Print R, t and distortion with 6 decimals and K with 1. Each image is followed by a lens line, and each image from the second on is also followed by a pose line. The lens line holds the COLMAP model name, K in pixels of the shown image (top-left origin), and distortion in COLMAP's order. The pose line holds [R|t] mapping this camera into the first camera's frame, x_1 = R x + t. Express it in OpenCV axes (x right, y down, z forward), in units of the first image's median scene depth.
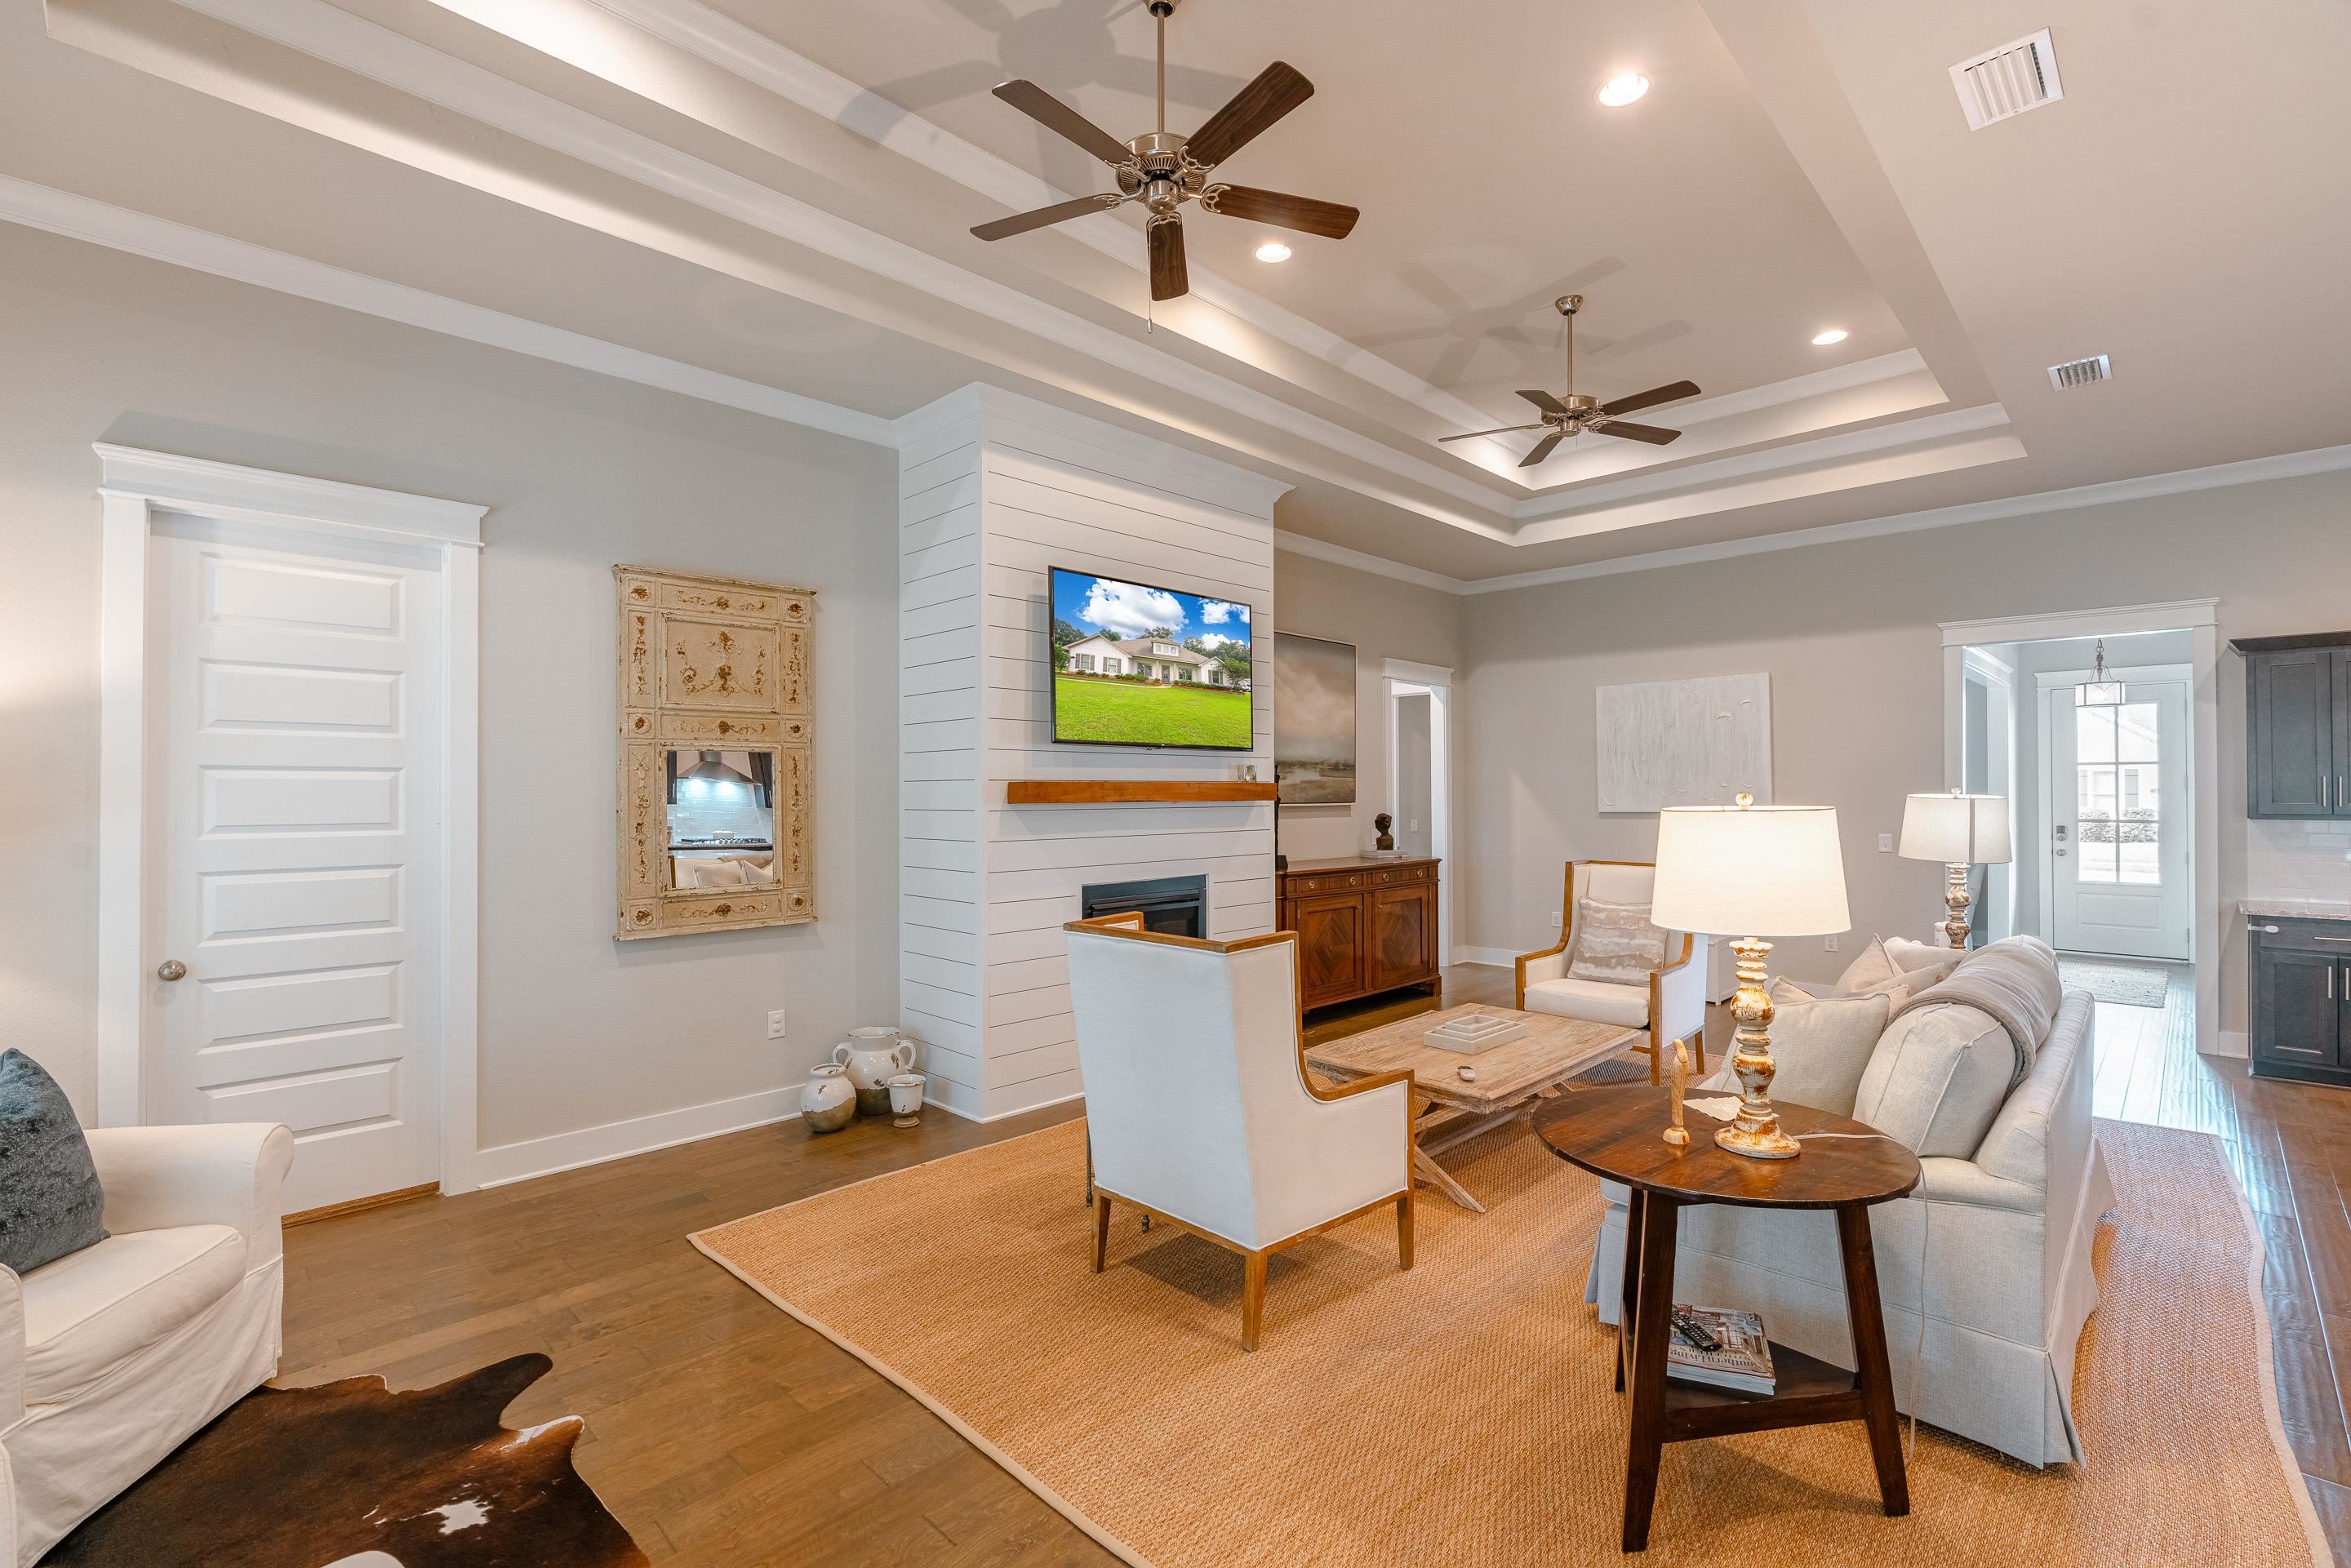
lens RADIAL K [[1053.4, 0, 1177.0], [0, 1053.4, 783.4], [0, 0, 1]] dist [-0.010153, 0.003804]
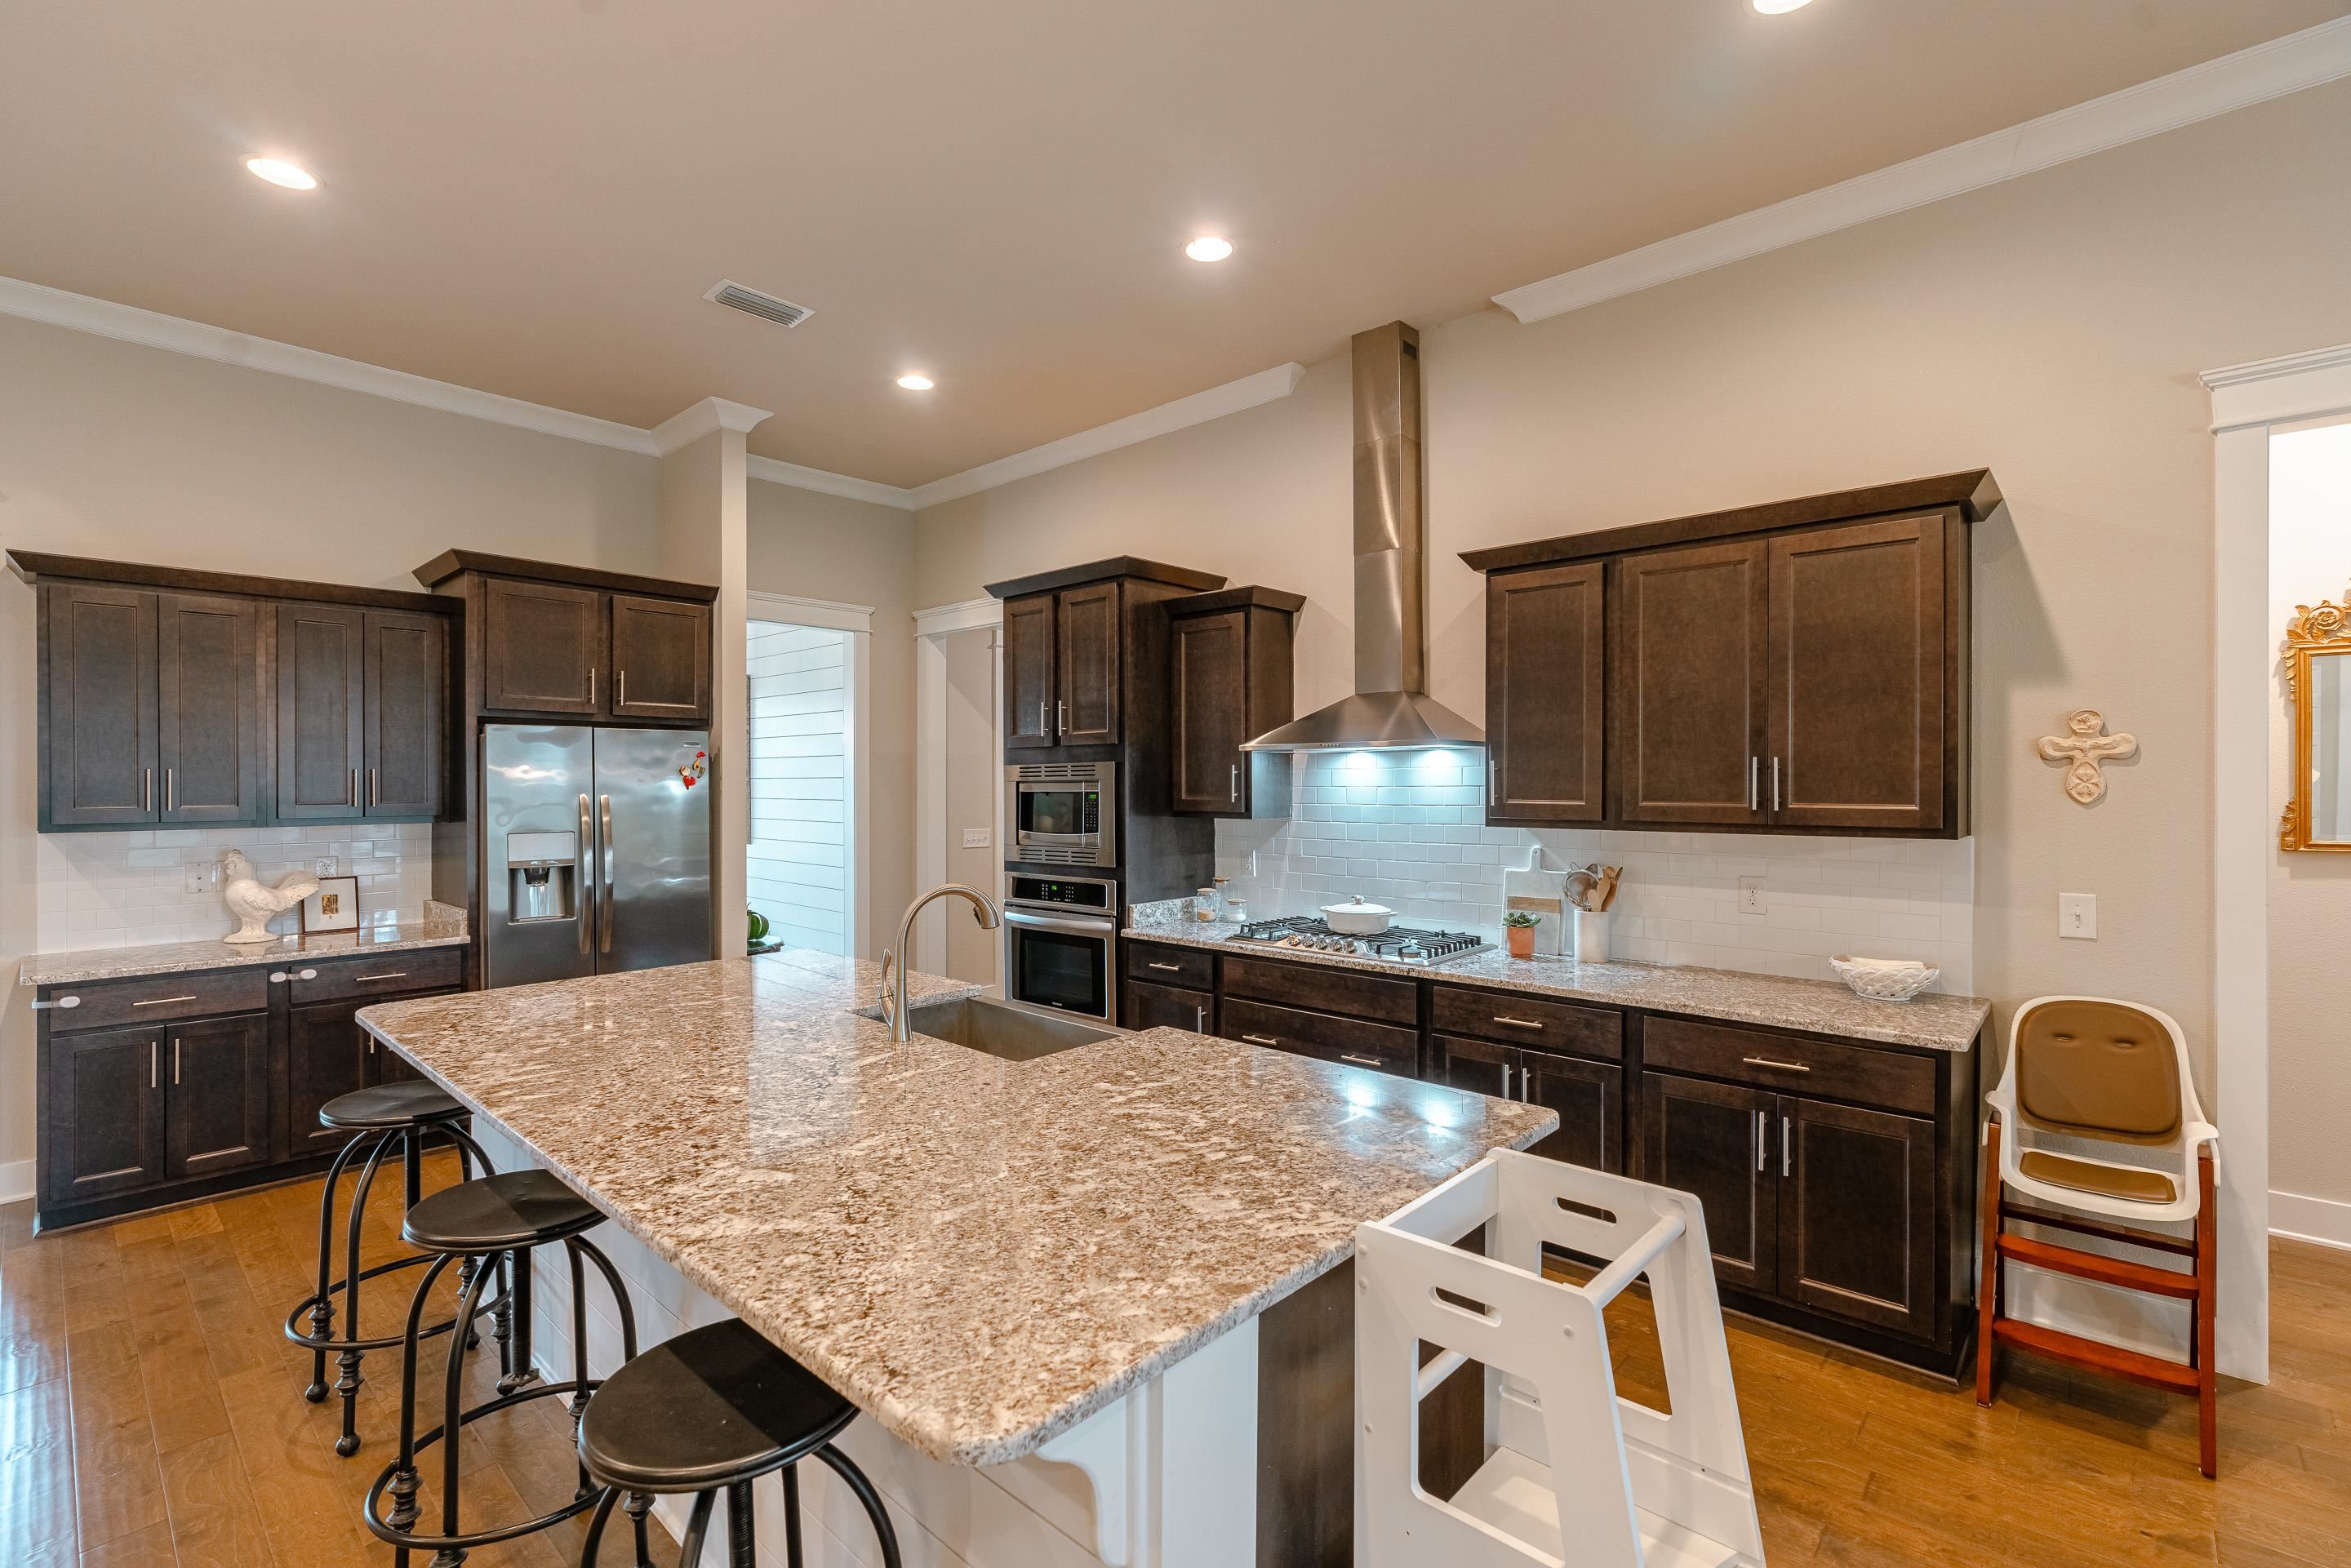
lens RADIAL K [[1053.4, 0, 1183.2], [0, 1053.4, 779.4], [0, 0, 1]] dist [-0.010153, 0.003804]
pose [[-0.046058, 0.004763, 0.998927, 0.363577], [-0.004903, 0.999976, -0.004994, 0.000893], [-0.998927, -0.005127, -0.046033, 0.339481]]
